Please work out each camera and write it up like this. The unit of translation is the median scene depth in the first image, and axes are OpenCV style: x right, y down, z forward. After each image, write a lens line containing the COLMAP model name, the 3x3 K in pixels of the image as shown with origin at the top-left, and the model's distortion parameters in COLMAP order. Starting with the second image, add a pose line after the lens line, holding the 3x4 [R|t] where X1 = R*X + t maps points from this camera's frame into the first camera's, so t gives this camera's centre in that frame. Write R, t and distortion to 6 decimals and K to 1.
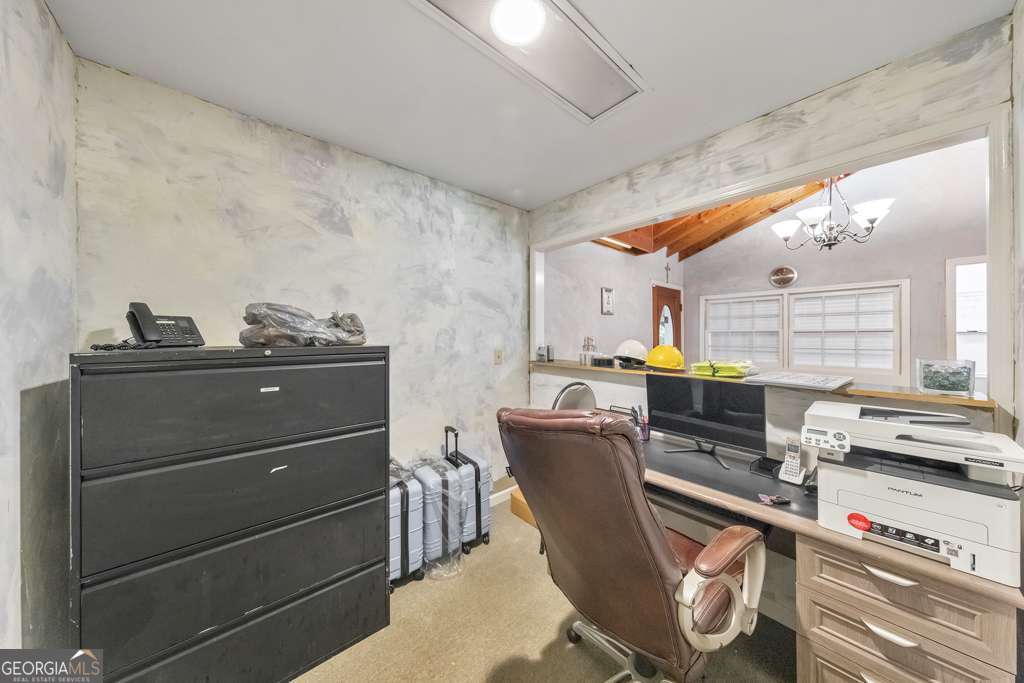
lens RADIAL K [[324.7, 0, 515.7], [0, 324.7, 338.4], [0, 0, 1]] dist [0.004292, -0.000321]
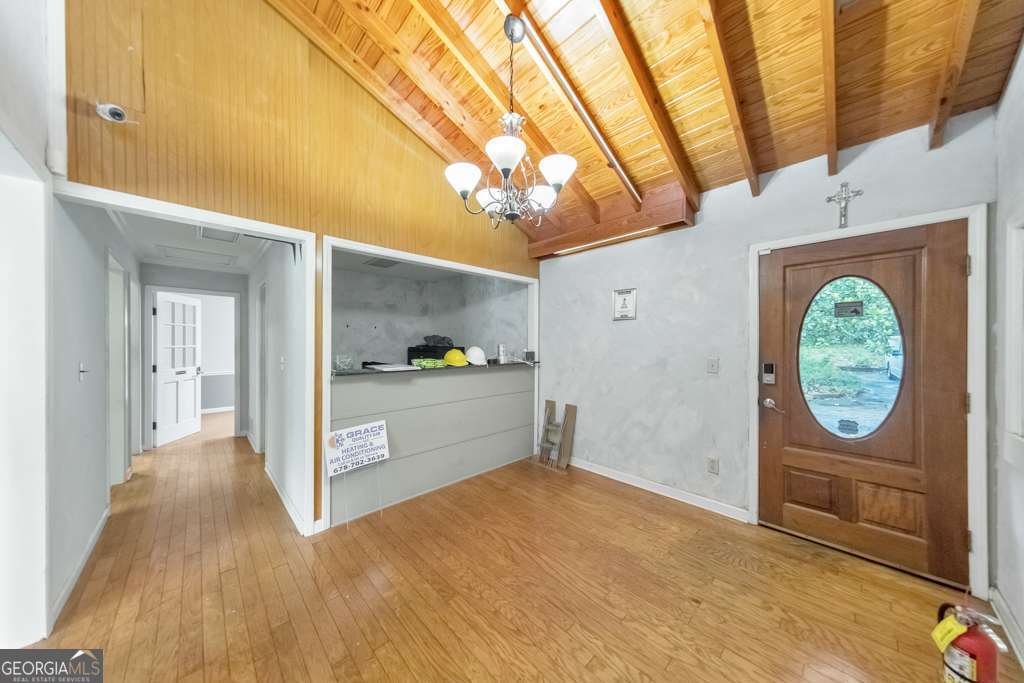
lens RADIAL K [[324.7, 0, 516.8], [0, 324.7, 346.3], [0, 0, 1]] dist [0.004292, -0.000321]
pose [[0.073961, 0.009069, -0.997220, 1.038815], [-0.007044, 0.999938, 0.008571, -0.005221], [0.997236, 0.006391, 0.074020, 0.581636]]
